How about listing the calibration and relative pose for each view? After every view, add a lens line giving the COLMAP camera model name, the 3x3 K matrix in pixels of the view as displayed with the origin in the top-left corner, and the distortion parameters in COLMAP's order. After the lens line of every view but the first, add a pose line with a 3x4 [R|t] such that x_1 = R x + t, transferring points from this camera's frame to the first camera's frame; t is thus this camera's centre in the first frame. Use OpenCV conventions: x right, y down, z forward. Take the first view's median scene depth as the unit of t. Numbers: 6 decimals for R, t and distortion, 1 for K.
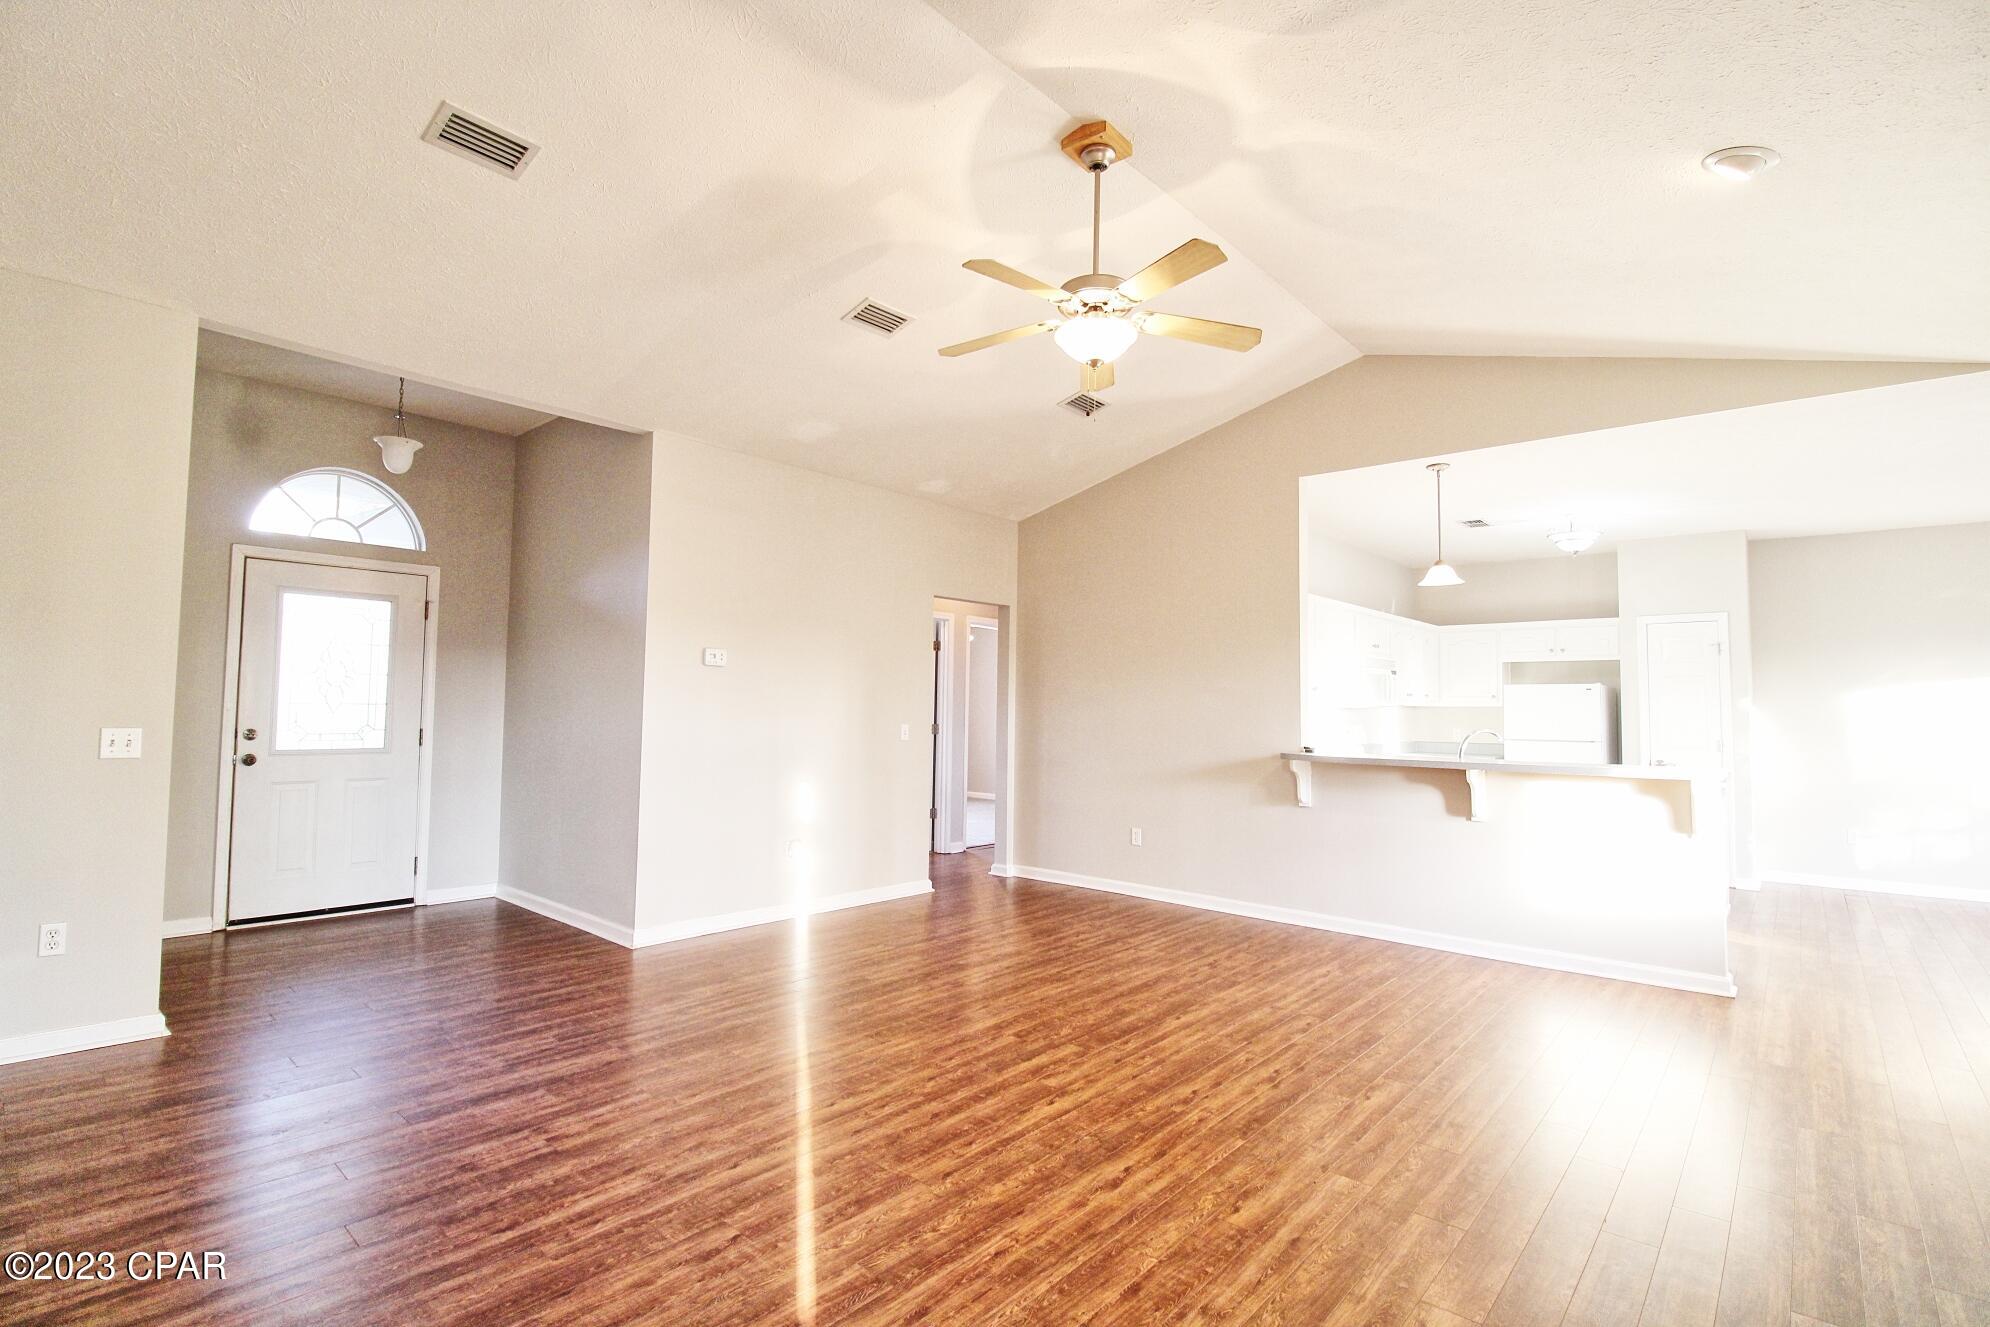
lens RADIAL K [[916.6, 0, 996.5], [0, 916.6, 665.5], [0, 0, 1]] dist [0.004350, 0.000487]
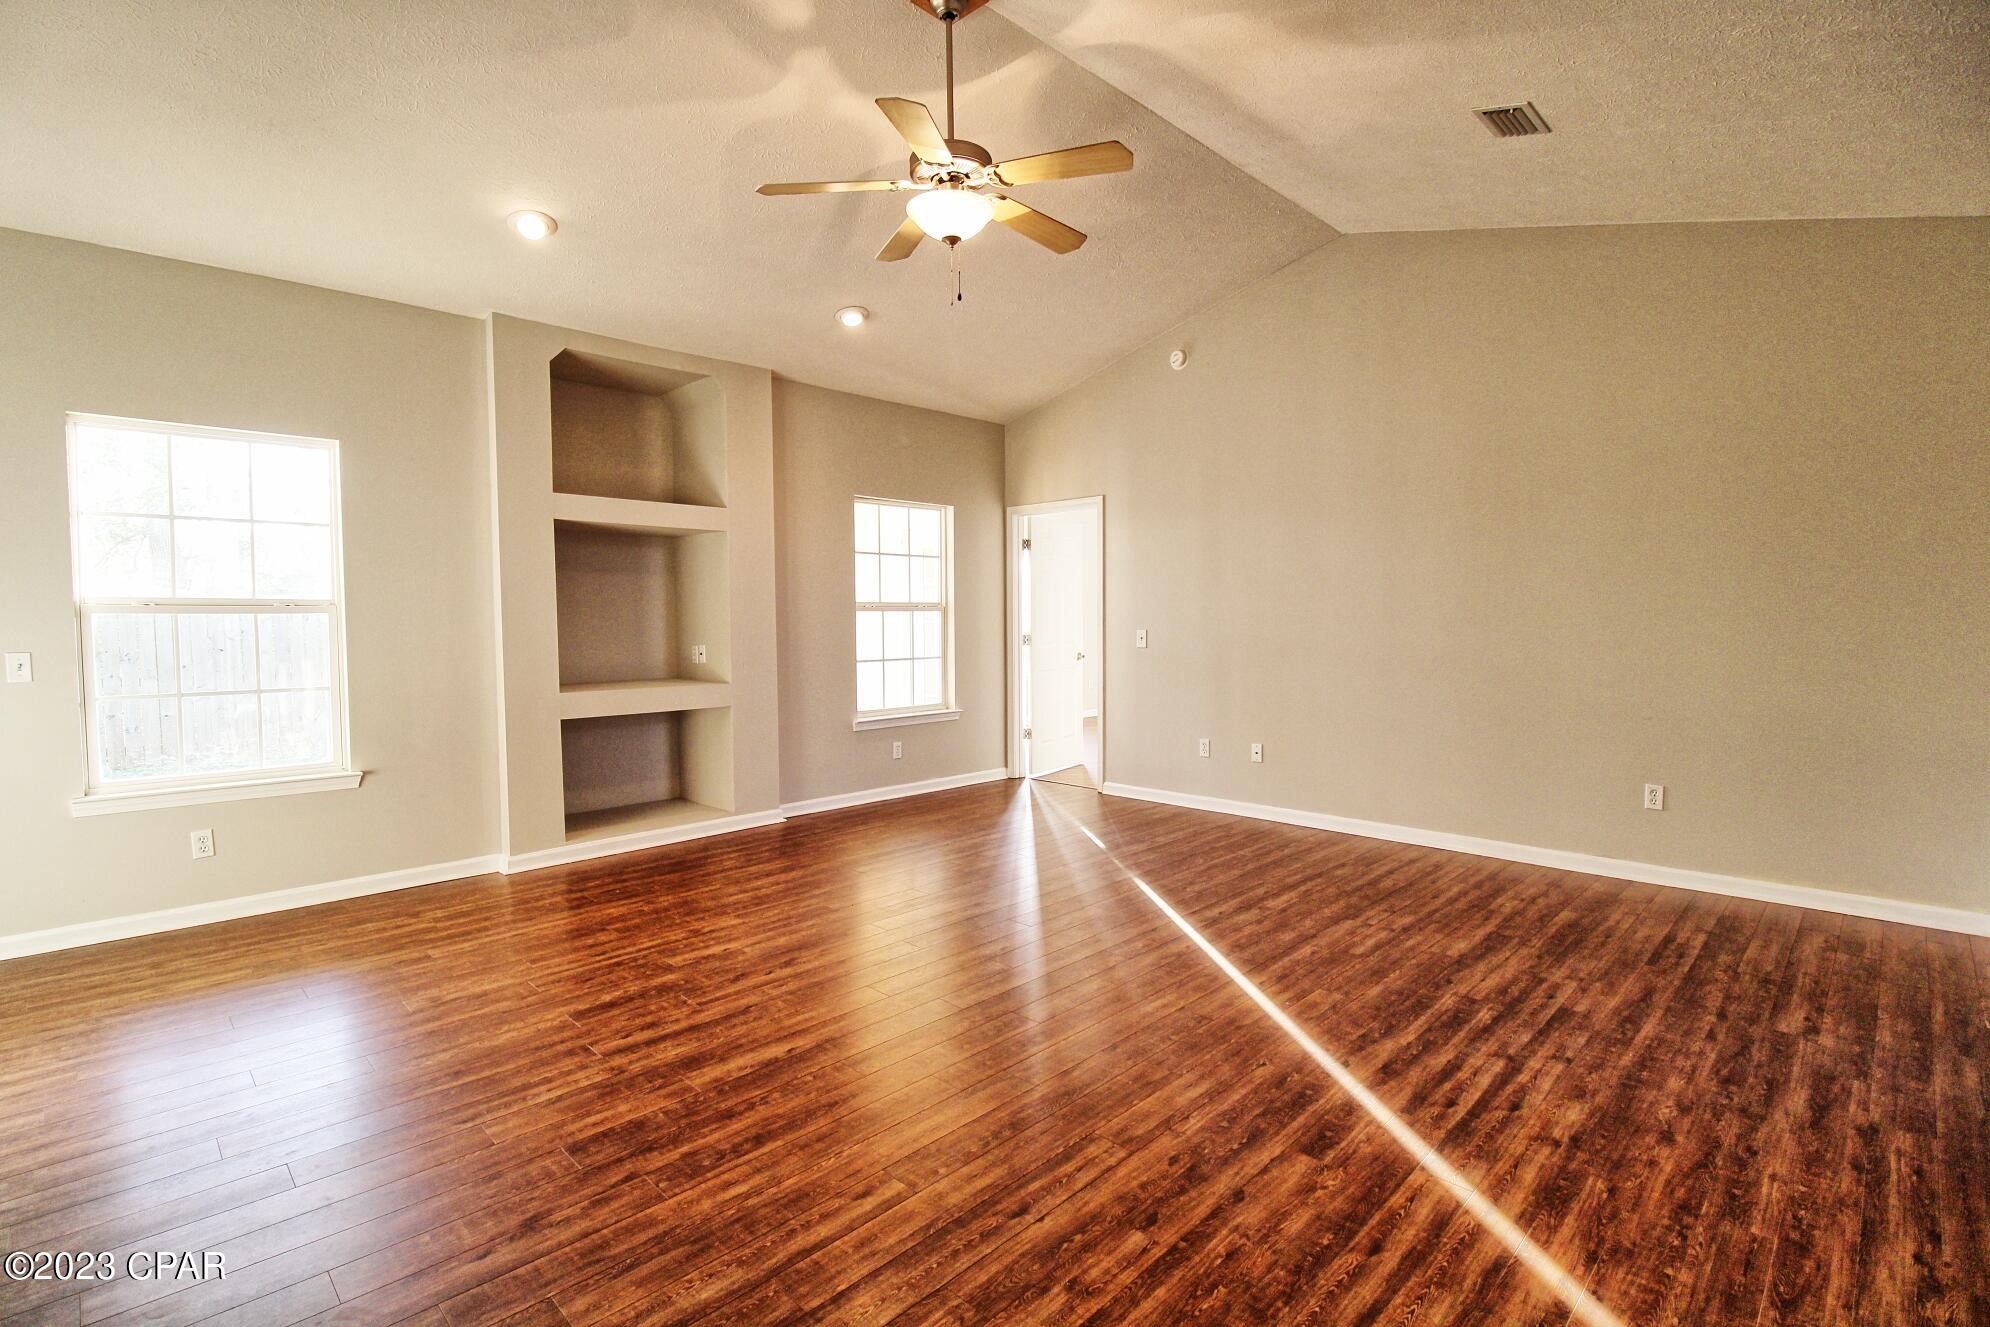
lens RADIAL K [[916.6, 0, 993.2], [0, 916.6, 663.9], [0, 0, 1]] dist [0.004350, 0.000487]
pose [[-0.997796, -0.015171, 0.064603, 0.002486], [-0.015021, 0.999883, 0.002800, 0.093118], [-0.064638, 0.001824, -0.997907, 1.865512]]
